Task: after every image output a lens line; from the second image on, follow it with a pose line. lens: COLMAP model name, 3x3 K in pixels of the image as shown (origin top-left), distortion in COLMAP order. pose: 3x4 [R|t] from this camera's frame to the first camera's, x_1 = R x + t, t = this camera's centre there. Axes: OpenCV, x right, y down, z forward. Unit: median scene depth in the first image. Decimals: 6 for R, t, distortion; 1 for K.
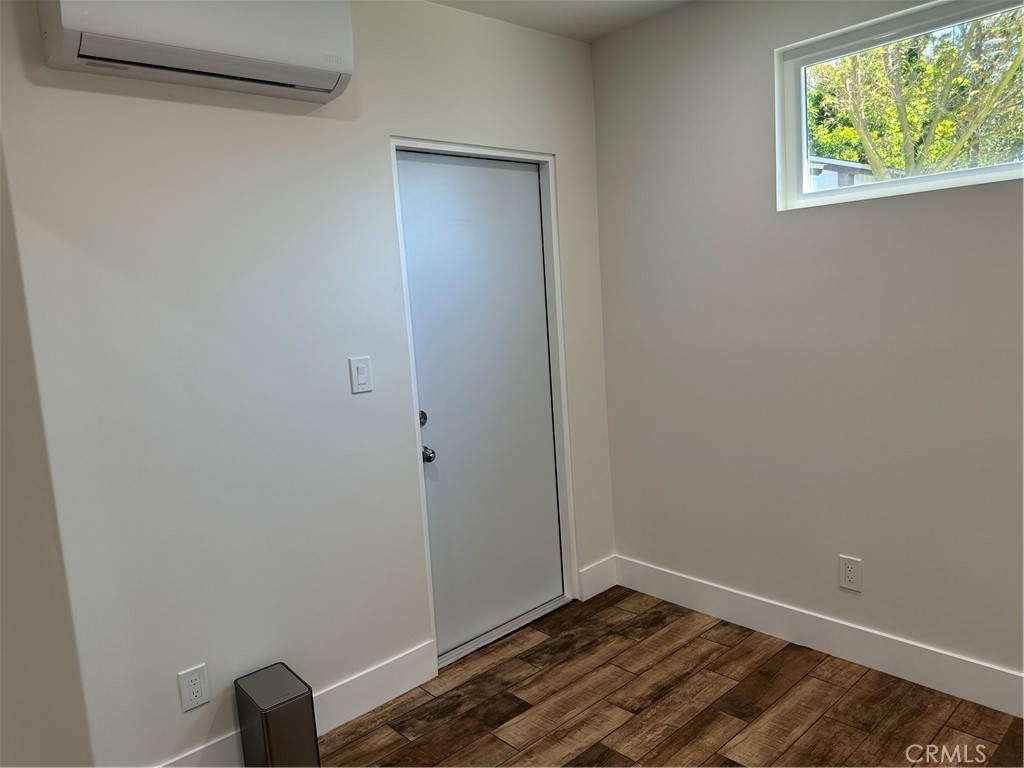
lens RADIAL K [[741.2, 0, 511.4], [0, 741.2, 376.1], [0, 0, 1]] dist [0.001684, -0.004373]
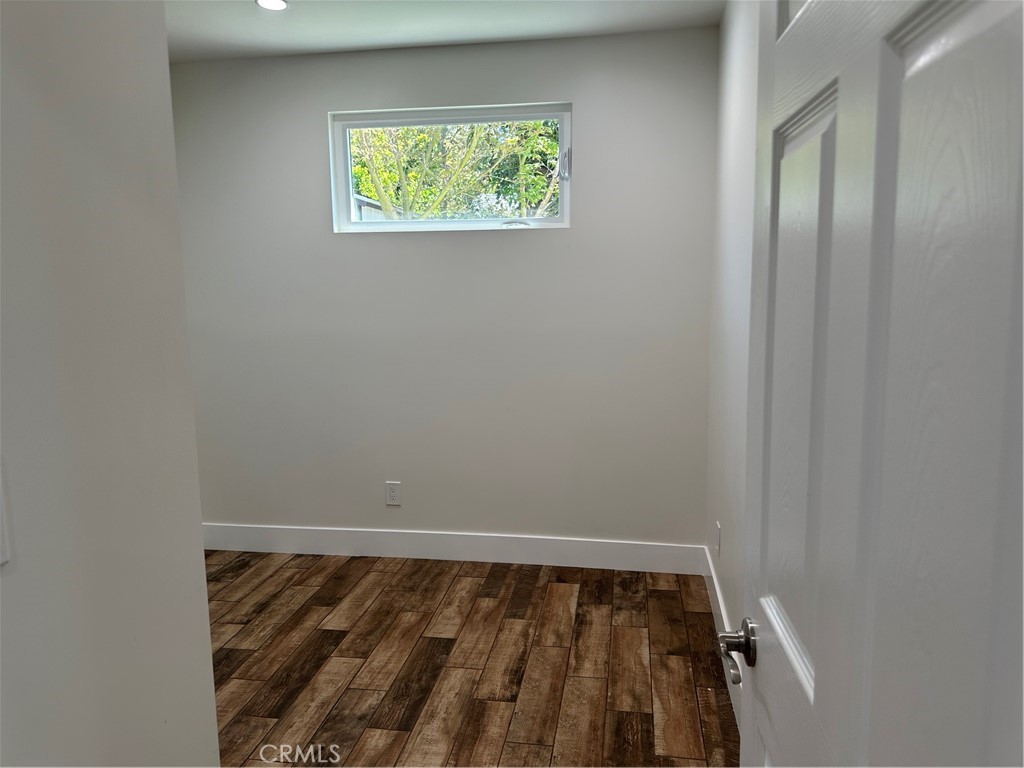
lens RADIAL K [[741.2, 0, 511.4], [0, 741.2, 376.1], [0, 0, 1]] dist [0.001684, -0.004373]
pose [[0.791126, -0.023159, 0.611214, -0.221992], [0.034987, 0.999360, -0.007419, 0.060435], [-0.610651, 0.027254, 0.791431, -0.260451]]
